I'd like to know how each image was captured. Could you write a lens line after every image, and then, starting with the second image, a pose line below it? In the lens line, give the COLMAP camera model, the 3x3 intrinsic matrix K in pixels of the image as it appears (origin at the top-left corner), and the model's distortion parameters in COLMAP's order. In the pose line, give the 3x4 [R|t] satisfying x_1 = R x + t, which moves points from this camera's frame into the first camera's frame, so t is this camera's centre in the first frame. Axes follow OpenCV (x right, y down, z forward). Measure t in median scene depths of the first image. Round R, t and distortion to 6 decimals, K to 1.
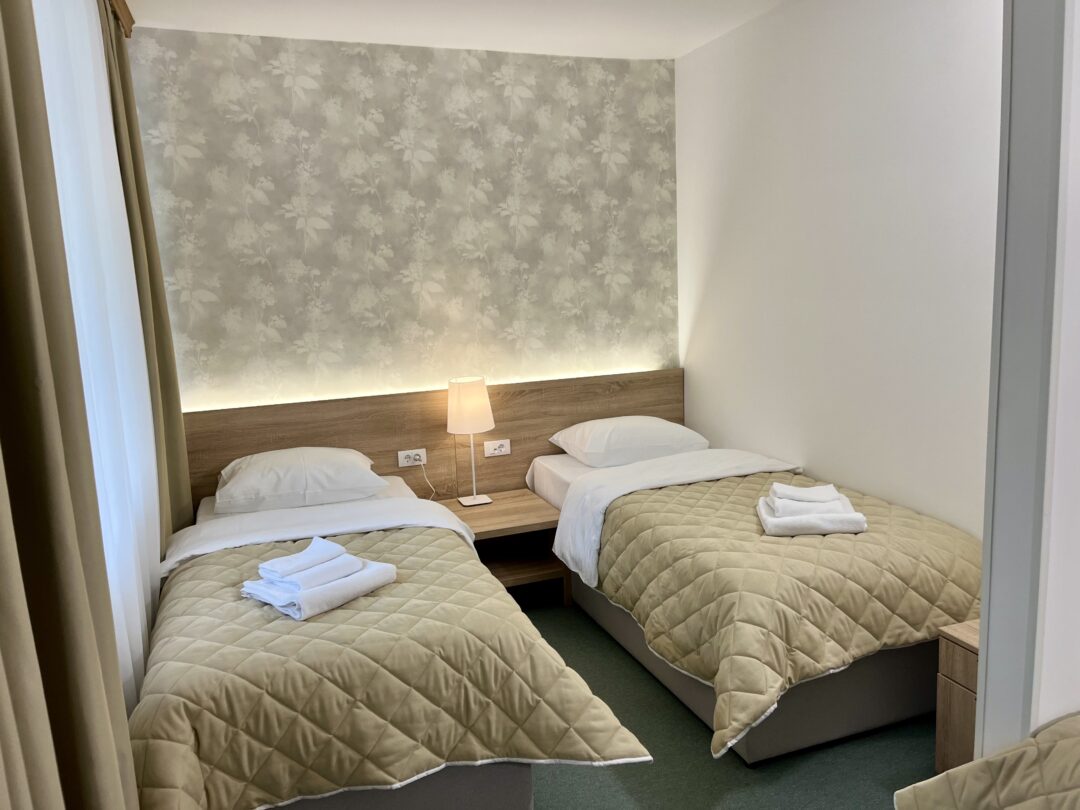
lens RADIAL K [[824.1, 0, 542.9], [0, 824.1, 409.4], [0, 0, 1]] dist [0.044794, -0.058850]
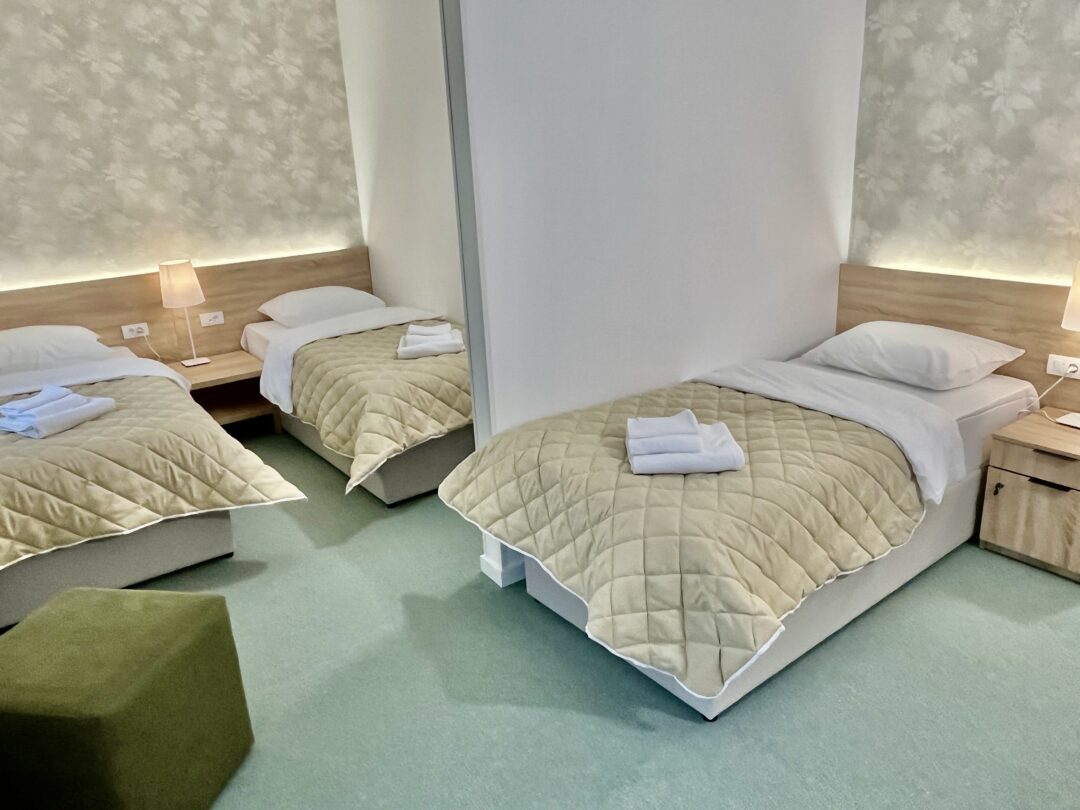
lens RADIAL K [[768.1, 0, 537.9], [0, 768.1, 410.8], [0, 0, 1]] dist [-0.009732, 0.003361]
pose [[0.957392, -0.096738, 0.272106, 0.091767], [0.054057, 0.985603, 0.160203, 0.027308], [-0.283686, -0.138667, 0.948838, -0.252736]]
